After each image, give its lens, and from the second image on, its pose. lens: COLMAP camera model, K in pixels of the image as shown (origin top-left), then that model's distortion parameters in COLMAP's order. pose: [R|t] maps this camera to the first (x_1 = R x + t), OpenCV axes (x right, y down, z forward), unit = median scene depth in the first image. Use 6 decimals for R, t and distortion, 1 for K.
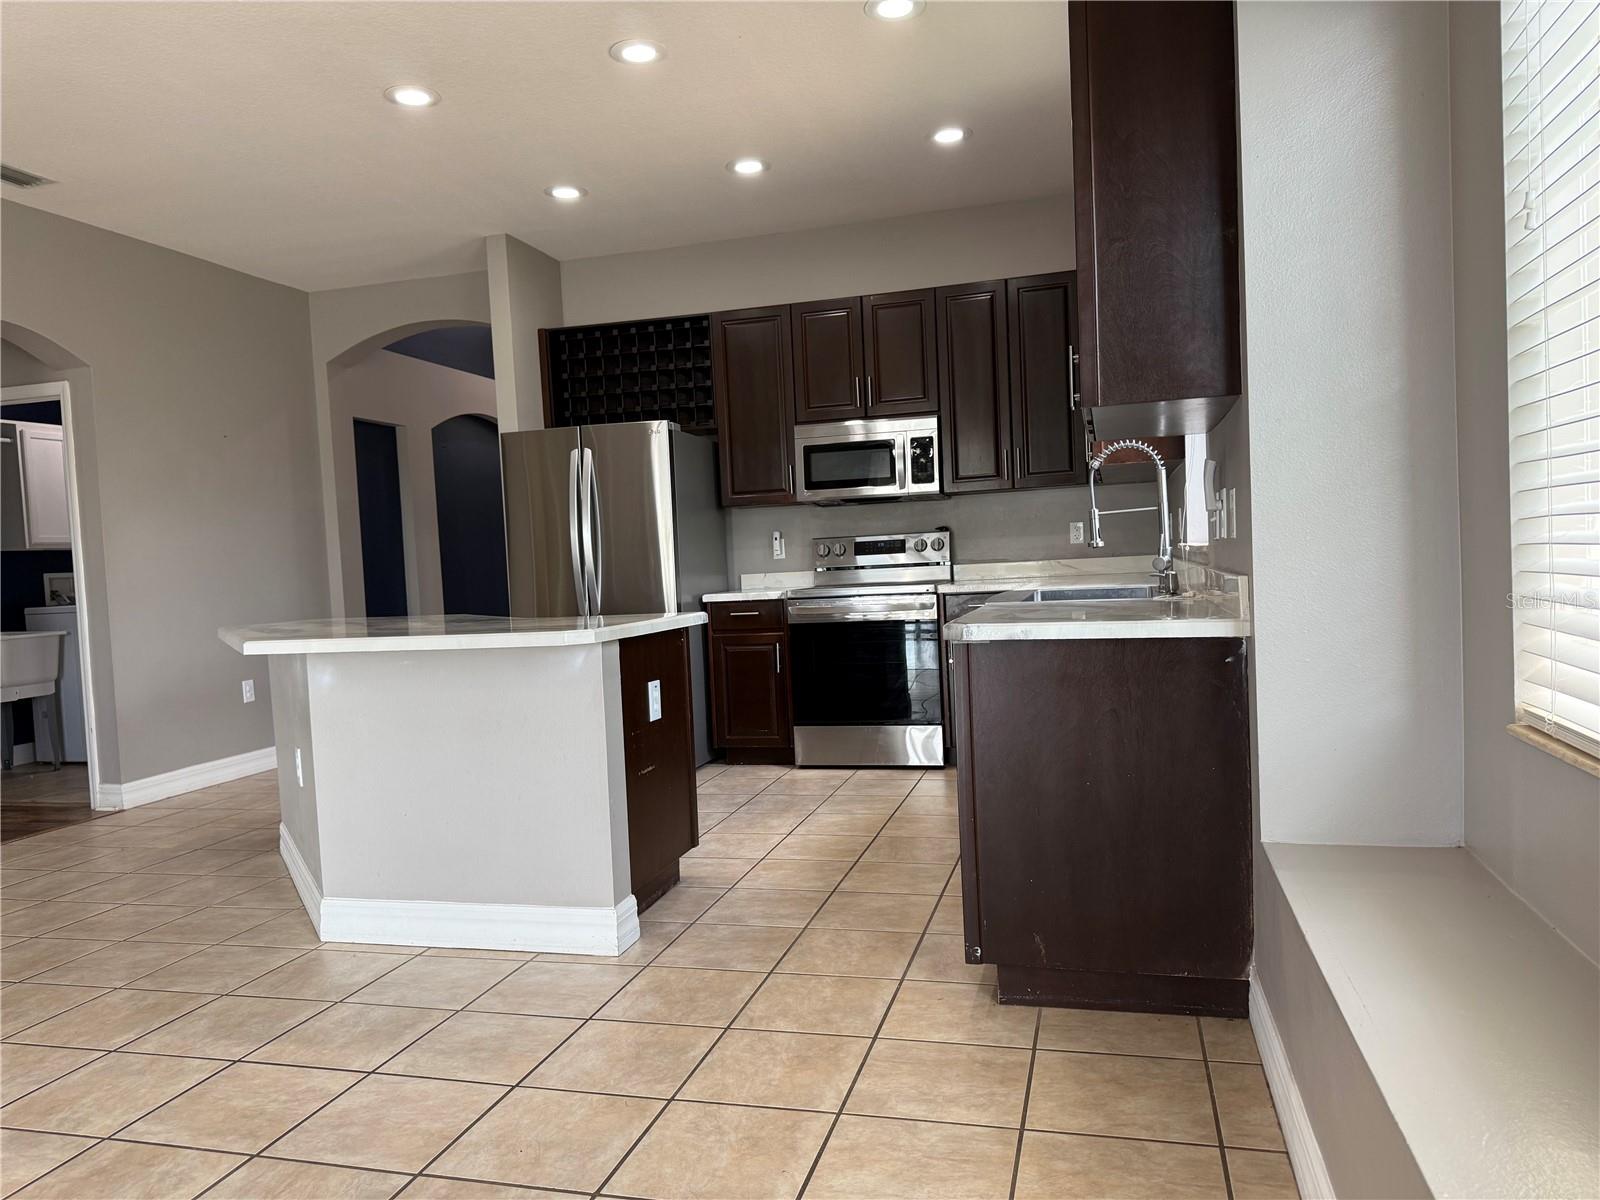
lens RADIAL K [[1137.1, 0, 800.0], [0, 1137.1, 600.0], [0, 0, 1]] dist [0.011939, -0.003582]
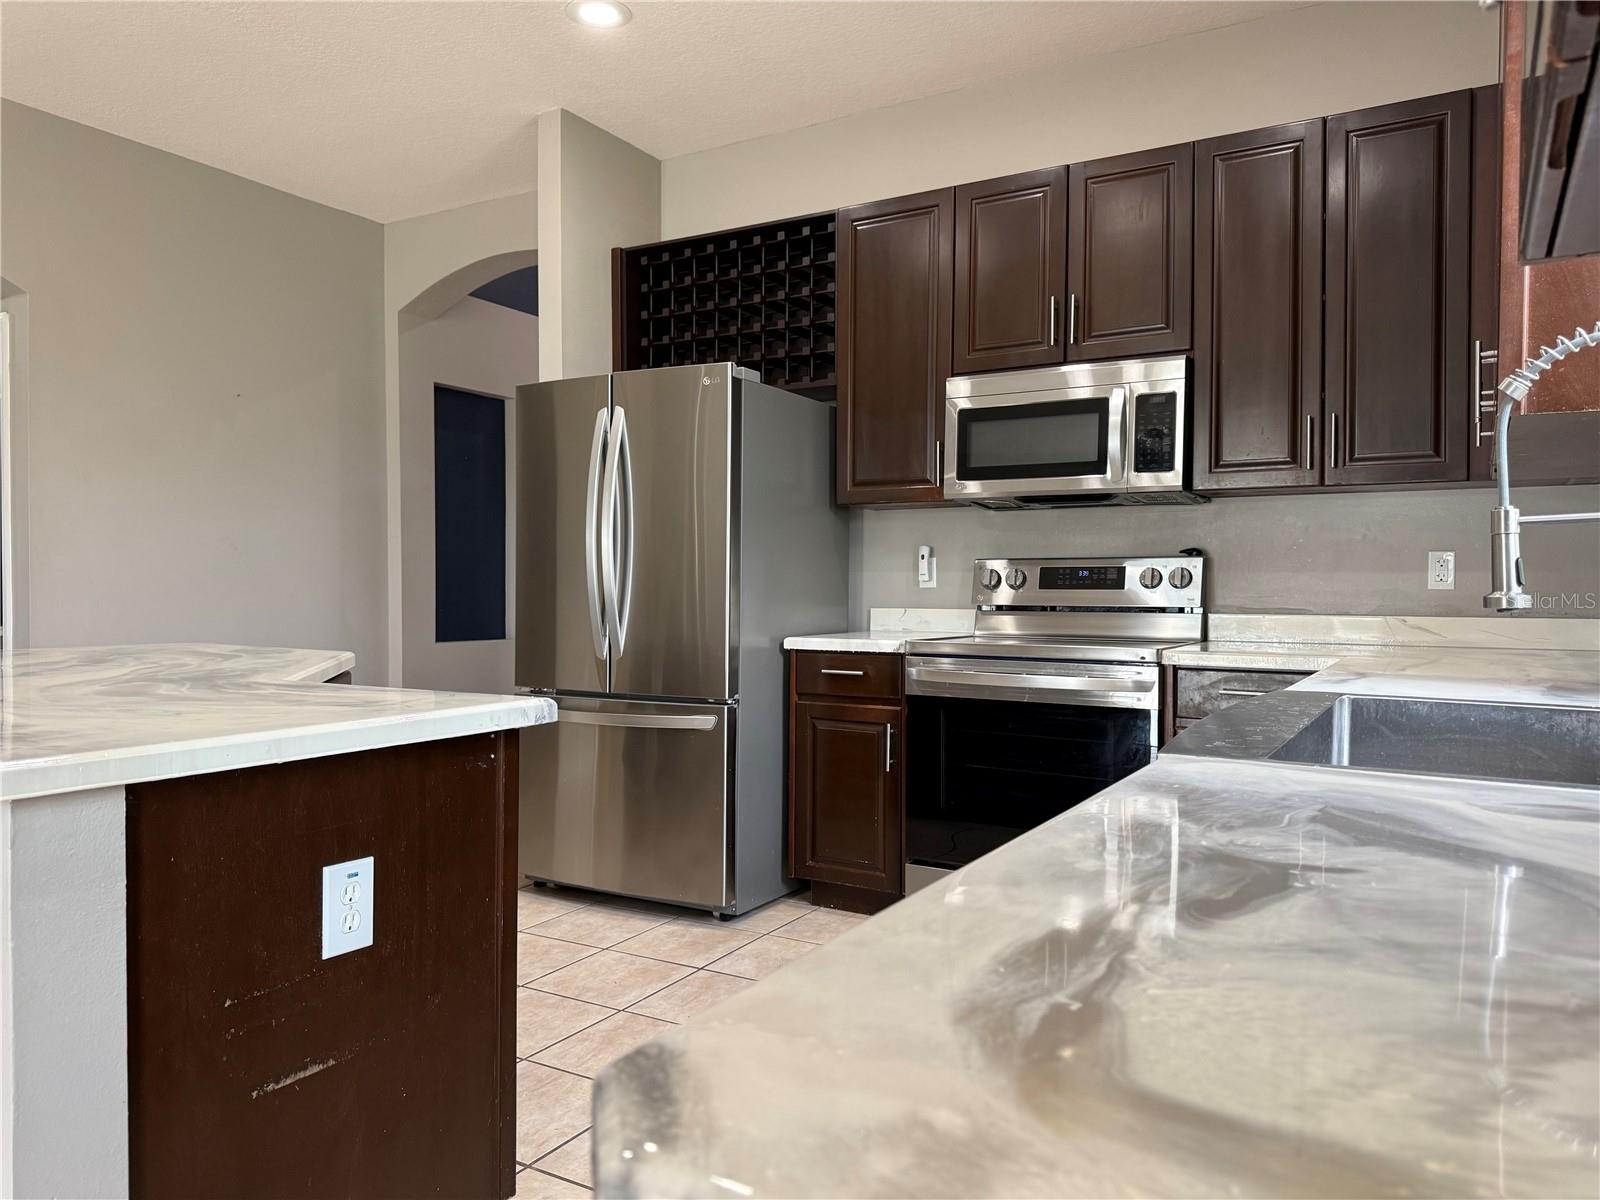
lens RADIAL K [[1144.8, 0, 767.2], [0, 1144.8, 601.1], [0, 0, 1]] dist [0.073027, -0.185171]
pose [[0.958506, 0.056734, -0.279370, 0.083732], [-0.060669, 0.998143, -0.005453, -0.020580], [0.278542, 0.022176, 0.960168, 0.363663]]
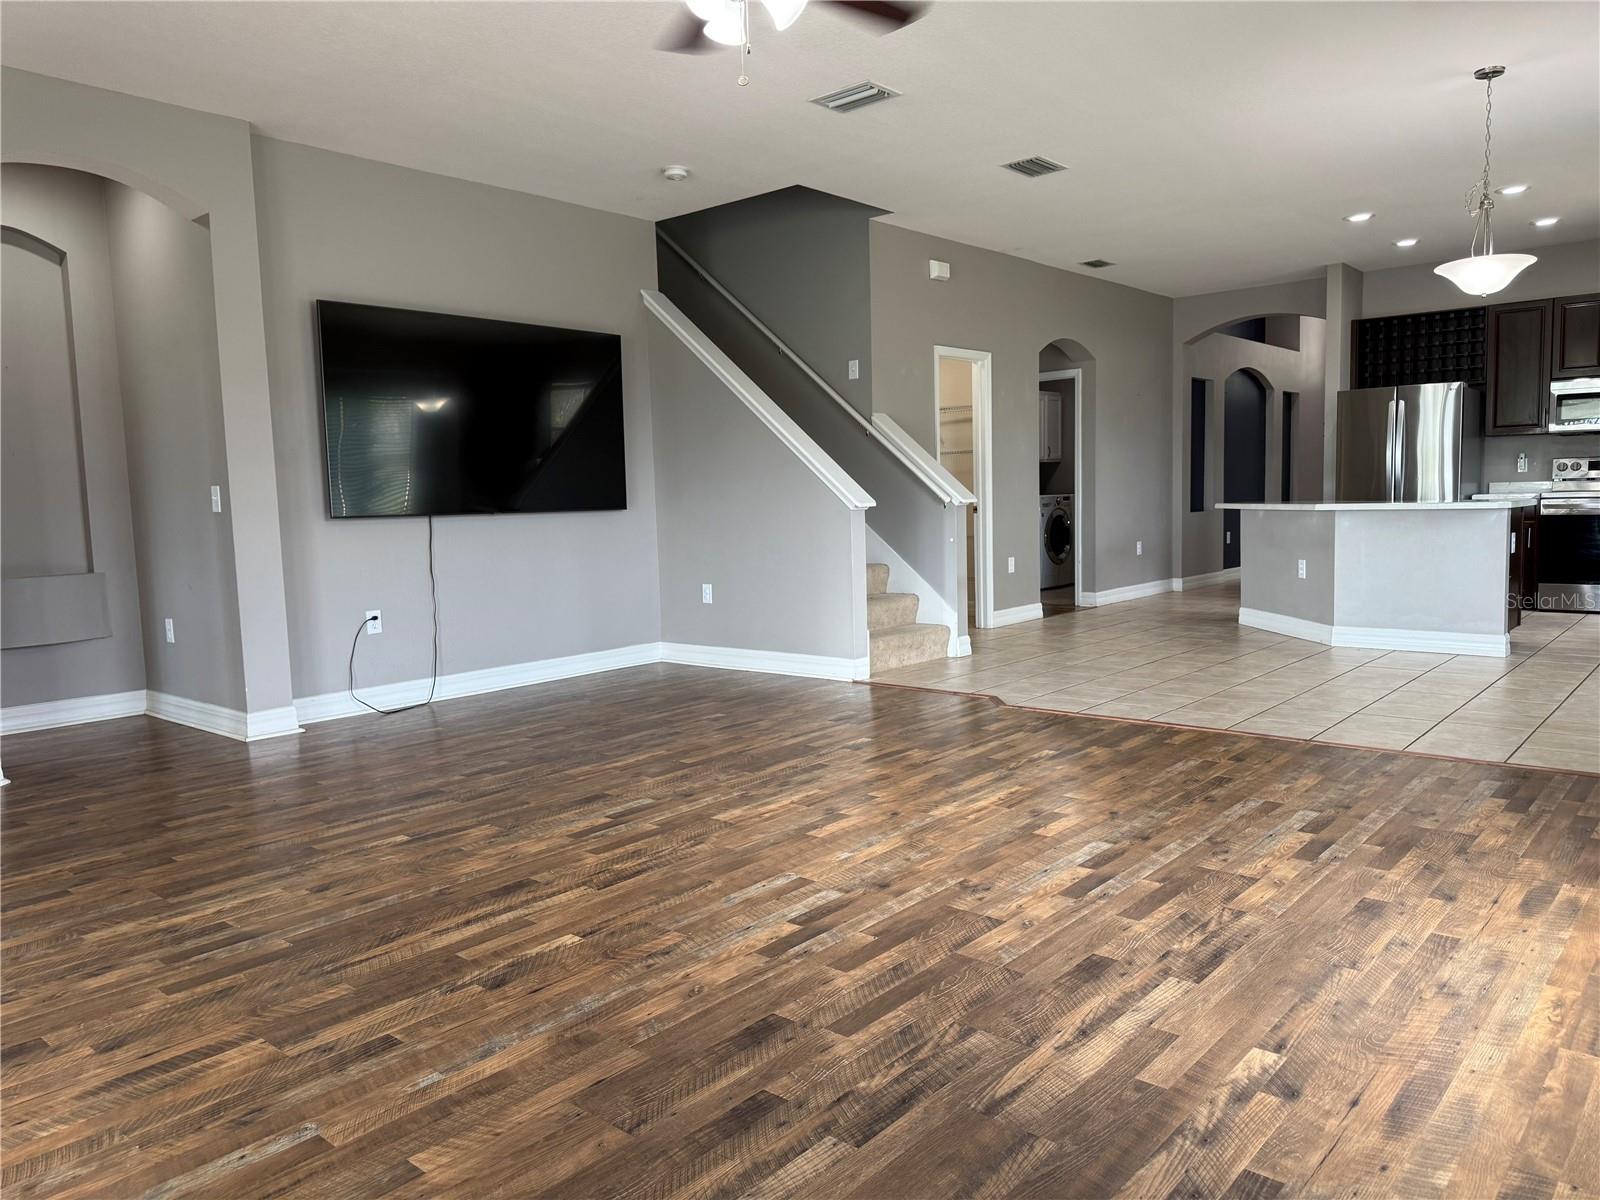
lens RADIAL K [[1108.1, 0, 800.0], [0, 1108.1, 600.0], [0, 0, 1]] dist [-0.012657, -0.001922]
pose [[0.897367, 0.062167, -0.436883, -0.236956], [-0.028687, 0.996151, 0.082827, 0.039459], [0.440351, -0.061794, 0.895697, -0.734540]]
